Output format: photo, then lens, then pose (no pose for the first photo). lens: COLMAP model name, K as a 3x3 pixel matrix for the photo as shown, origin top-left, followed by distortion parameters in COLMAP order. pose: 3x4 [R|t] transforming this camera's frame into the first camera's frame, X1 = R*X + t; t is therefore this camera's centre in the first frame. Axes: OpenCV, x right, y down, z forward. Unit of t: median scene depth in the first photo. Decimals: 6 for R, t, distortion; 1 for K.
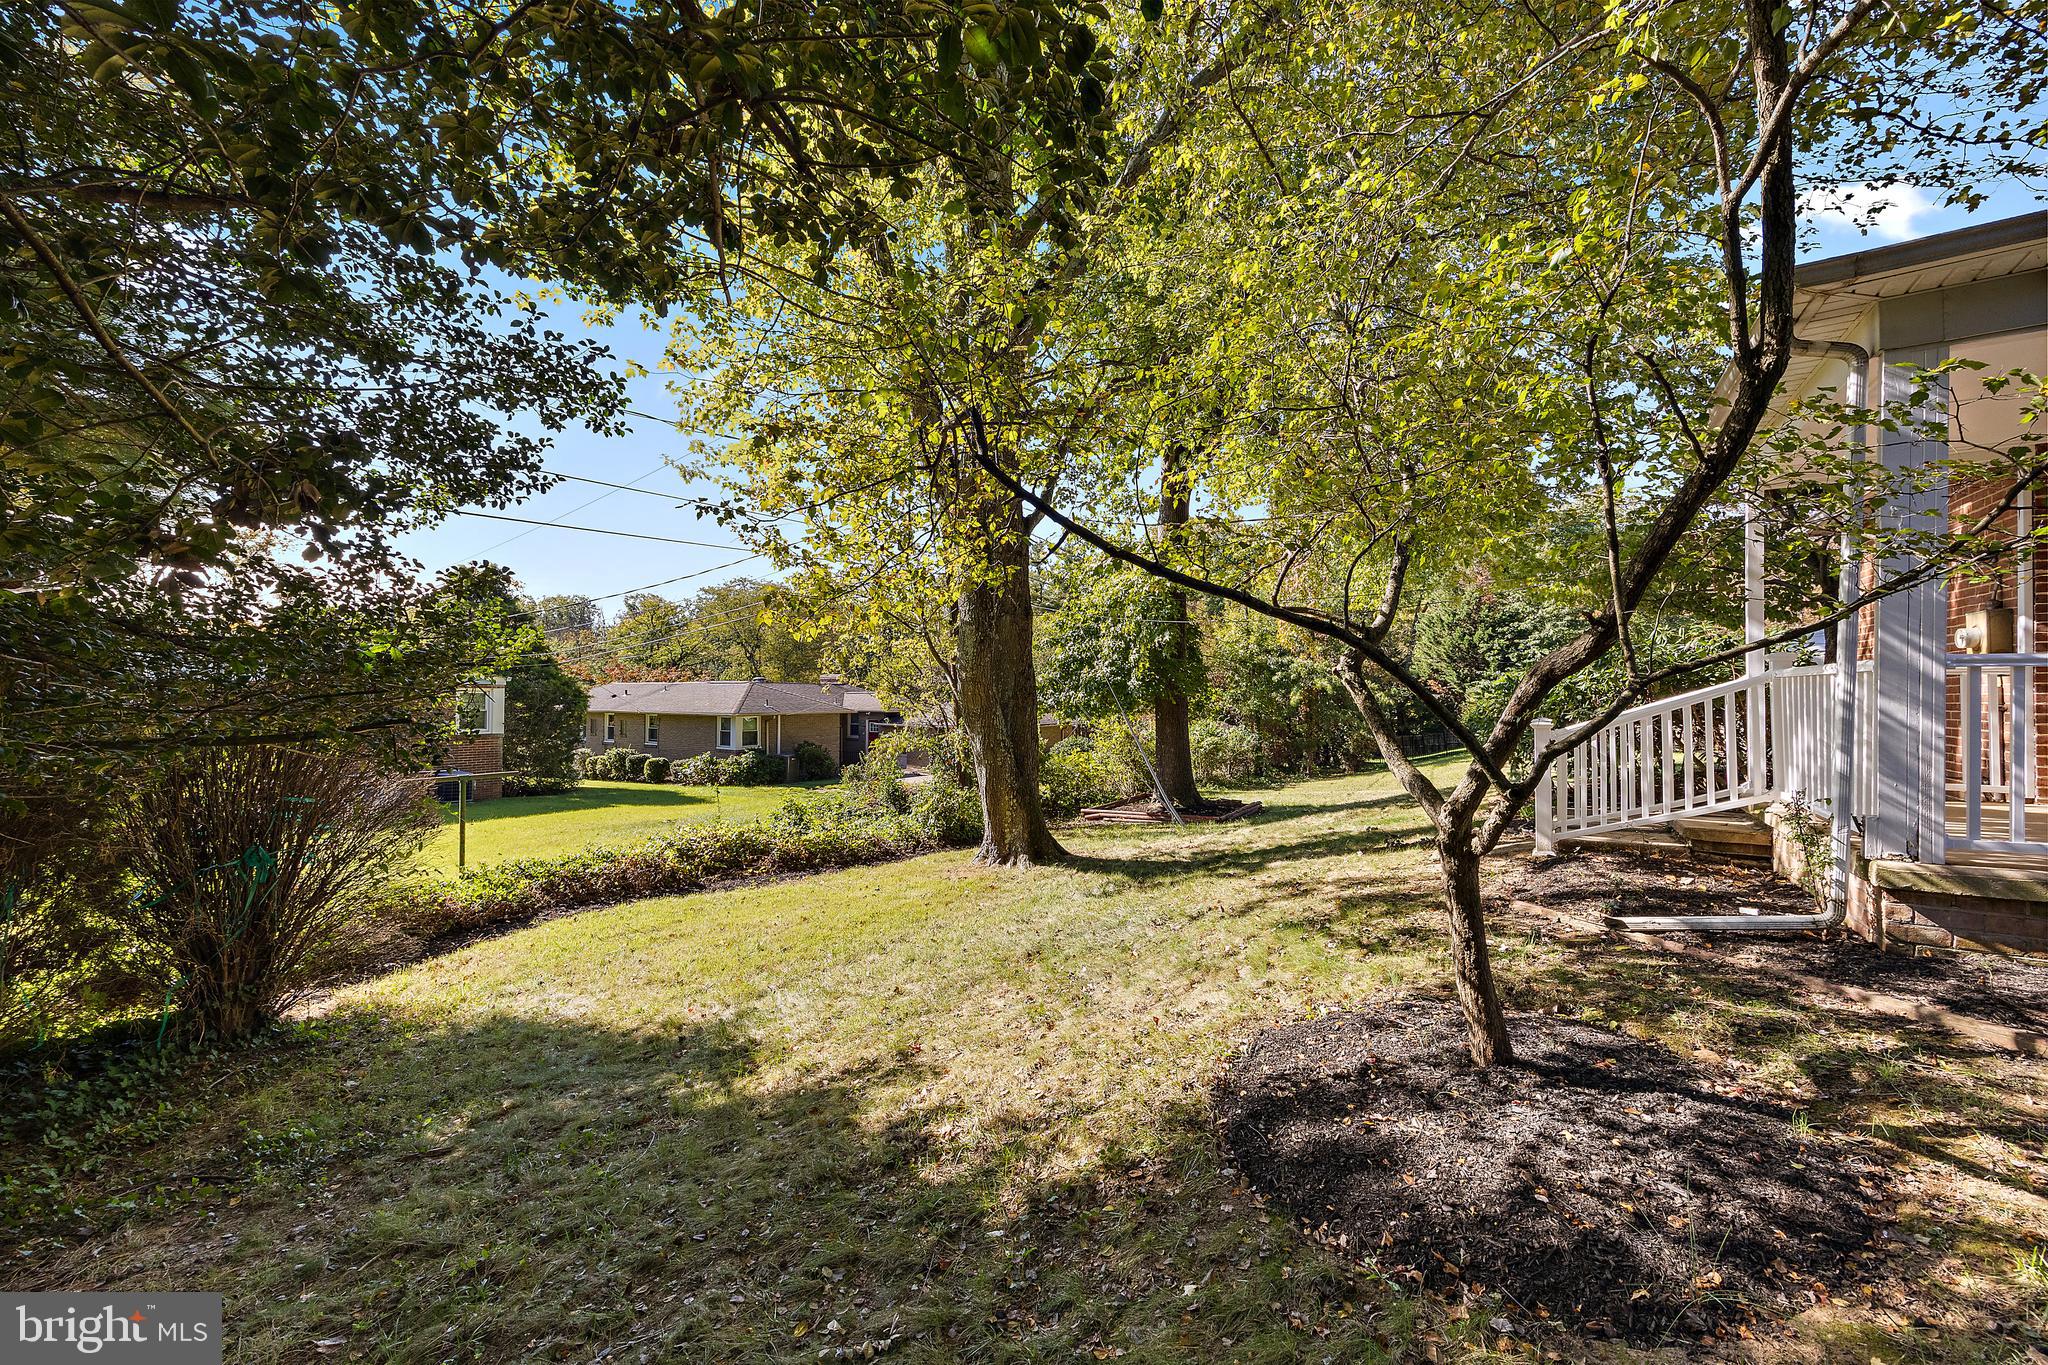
lens RADIAL K [[787.1, 0, 1032.2], [0, 787.1, 687.2], [0, 0, 1]] dist [-0.001366, -0.000202]
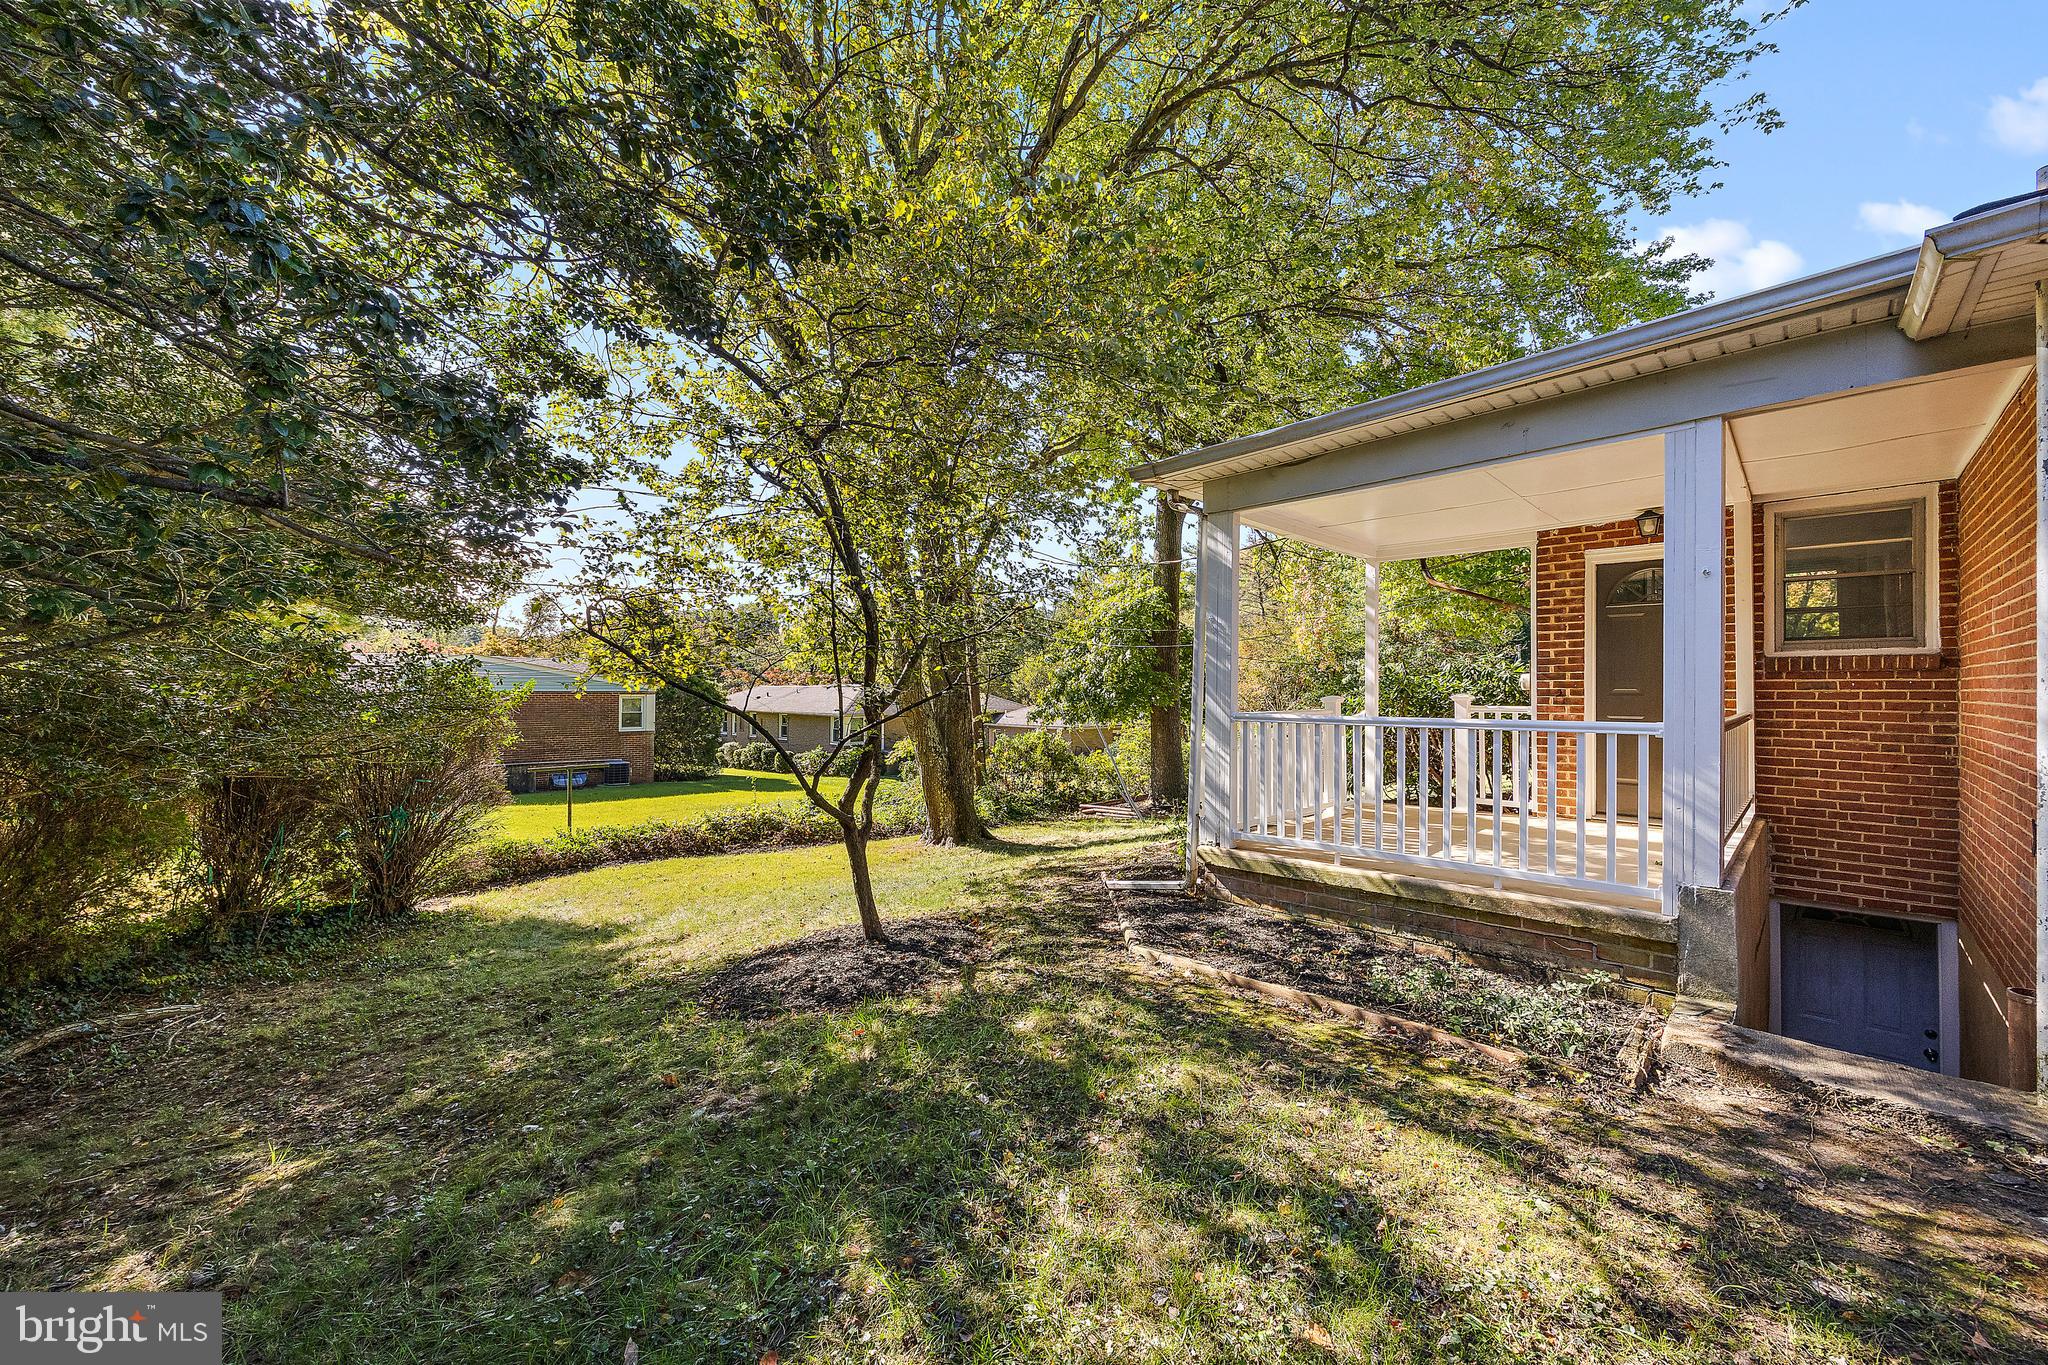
lens RADIAL K [[787.1, 0, 1024.3], [0, 787.1, 688.8], [0, 0, 1]] dist [-0.001366, -0.000202]
pose [[0.976930, -0.001092, -0.213558, 0.370543], [0.002902, 0.999962, 0.008165, -0.034429], [0.213541, -0.008597, 0.976896, -0.200439]]
